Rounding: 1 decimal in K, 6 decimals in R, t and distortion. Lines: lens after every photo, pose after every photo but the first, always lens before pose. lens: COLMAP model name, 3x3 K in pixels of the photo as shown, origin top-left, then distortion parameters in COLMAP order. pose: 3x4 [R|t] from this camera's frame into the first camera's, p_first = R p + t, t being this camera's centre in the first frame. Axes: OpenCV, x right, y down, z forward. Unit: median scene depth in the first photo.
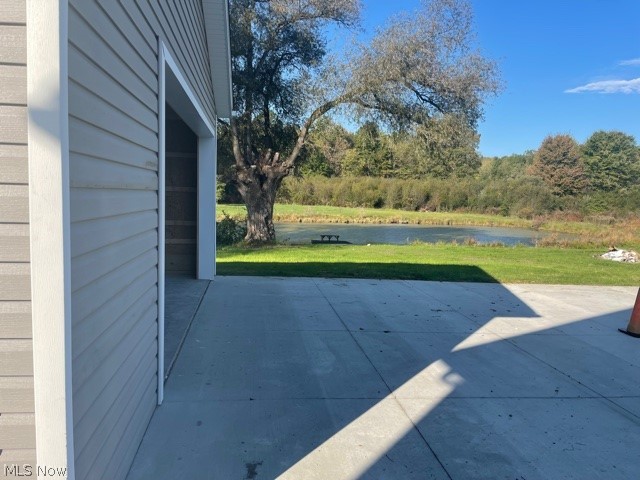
lens RADIAL K [[482.5, 0, 322.7], [0, 482.5, 242.3], [0, 0, 1]] dist [0.041509, -0.012257]
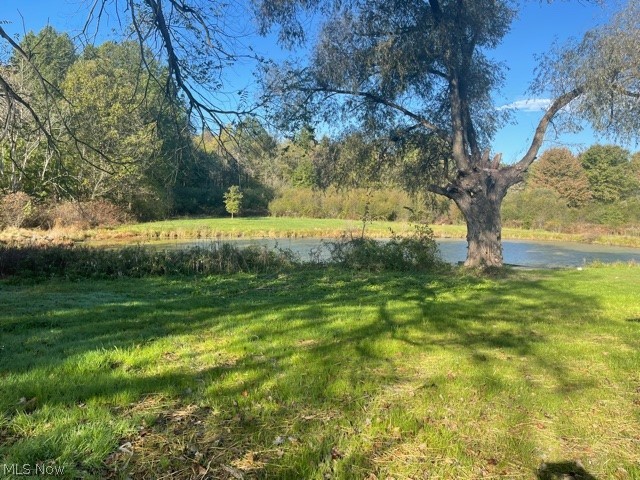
lens RADIAL K [[482.5, 0, 318.7], [0, 482.5, 240.8], [0, 0, 1]] dist [0.041509, -0.012257]
pose [[0.992827, -0.009113, 0.119211, -0.131702], [0.012572, 0.999520, -0.028300, -0.007356], [-0.118896, 0.029596, 0.992466, 0.072909]]
